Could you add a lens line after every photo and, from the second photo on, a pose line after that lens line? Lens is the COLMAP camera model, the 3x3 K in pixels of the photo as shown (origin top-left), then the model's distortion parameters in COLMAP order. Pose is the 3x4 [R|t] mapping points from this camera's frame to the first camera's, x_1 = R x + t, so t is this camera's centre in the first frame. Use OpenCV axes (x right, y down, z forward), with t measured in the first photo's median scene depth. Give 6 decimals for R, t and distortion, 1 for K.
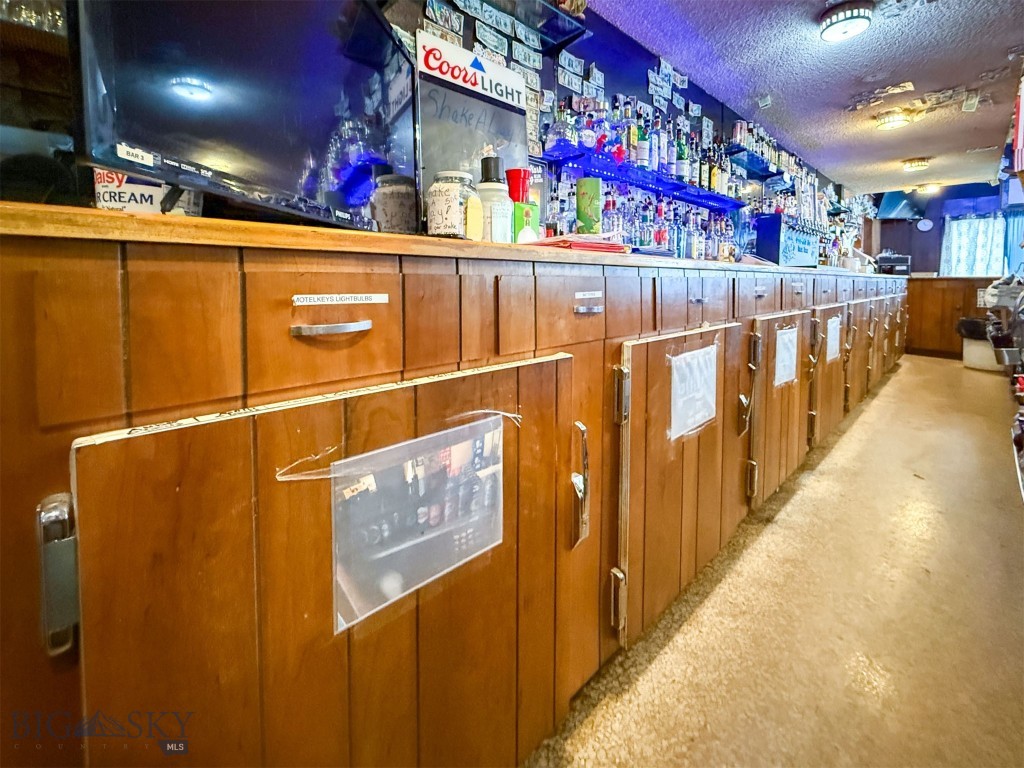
lens RADIAL K [[438.4, 0, 522.7], [0, 438.4, 294.3], [0, 0, 1]] dist [0.010325, 0.000132]
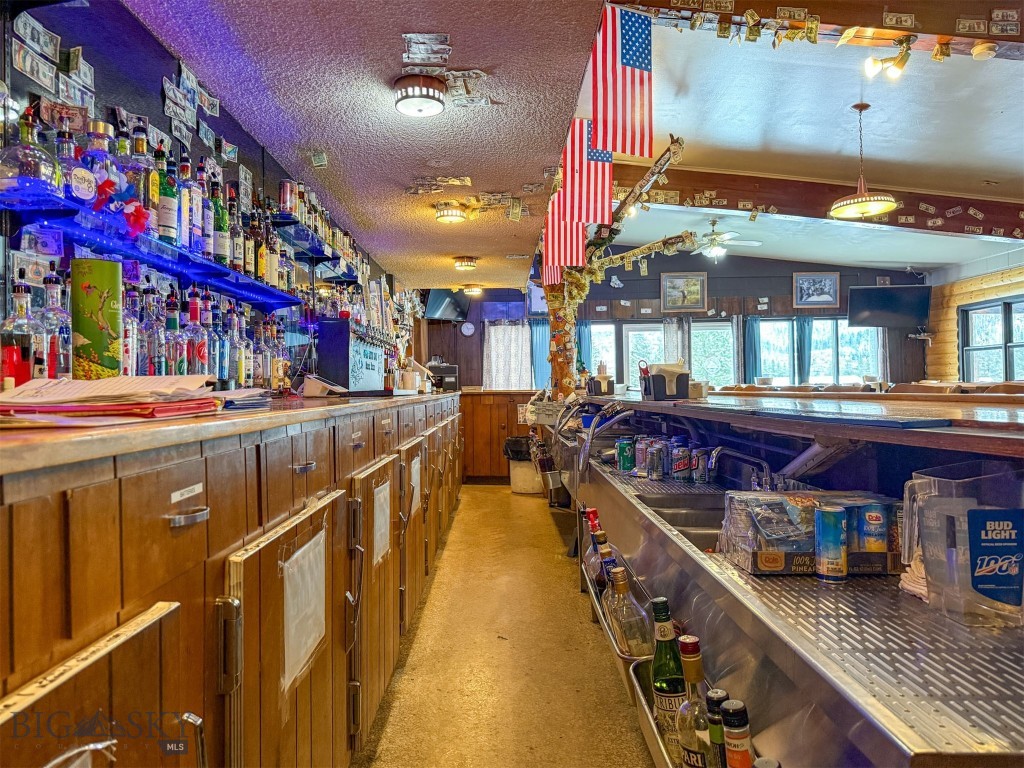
lens RADIAL K [[717.3, 0, 511.3], [0, 717.3, 367.3], [0, 0, 1]] dist [0.021204, -0.002880]
pose [[0.683648, 0.000146, 0.729812, -0.095633], [0.047618, 0.997860, -0.044805, -0.037578], [-0.728257, 0.065384, 0.682178, 0.000331]]
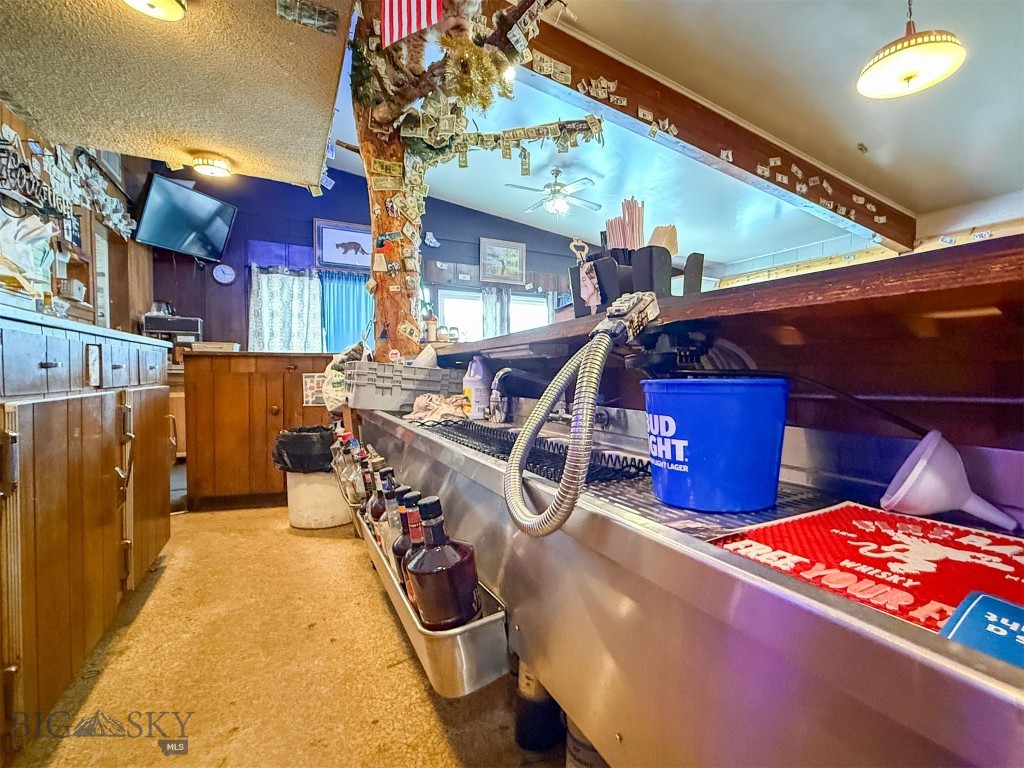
lens RADIAL K [[416.4, 0, 525.0], [0, 416.4, 383.7], [0, 0, 1]] dist [0.009654, 0.000126]
pose [[0.246656, -0.025499, 0.968768, 0.994541], [0.034588, 0.999249, 0.017494, 0.002090], [-0.968486, 0.029193, 0.247353, 1.016687]]
